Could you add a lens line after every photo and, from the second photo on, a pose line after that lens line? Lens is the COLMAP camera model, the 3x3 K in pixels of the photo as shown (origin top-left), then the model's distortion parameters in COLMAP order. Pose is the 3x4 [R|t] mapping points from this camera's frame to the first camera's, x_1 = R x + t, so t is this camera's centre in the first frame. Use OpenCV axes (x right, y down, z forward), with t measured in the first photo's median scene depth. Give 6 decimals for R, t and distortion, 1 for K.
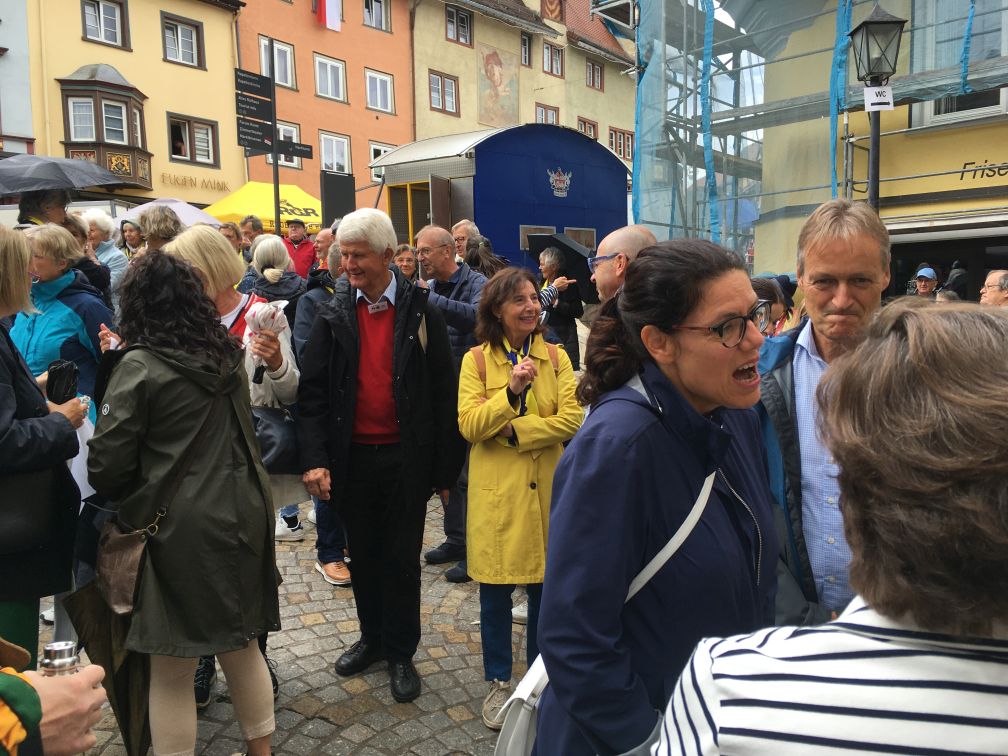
lens RADIAL K [[854.5, 0, 504.0], [0, 854.5, 378.0], [0, 0, 1]] dist [0.079110, -0.121877]
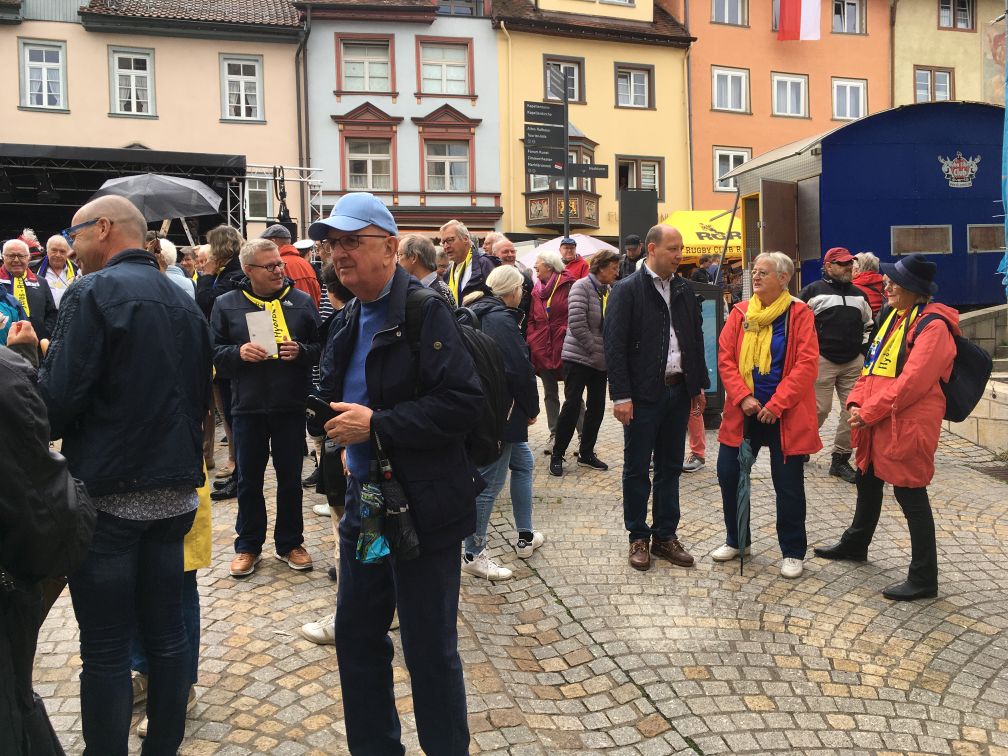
lens RADIAL K [[854.5, 0, 504.0], [0, 854.5, 378.0], [0, 0, 1]] dist [0.079110, -0.121877]
pose [[0.816162, 0.015121, -0.577625, 0.114346], [-0.037510, 0.998935, -0.026851, 0.003610], [0.576604, 0.043581, 0.815860, 0.057474]]
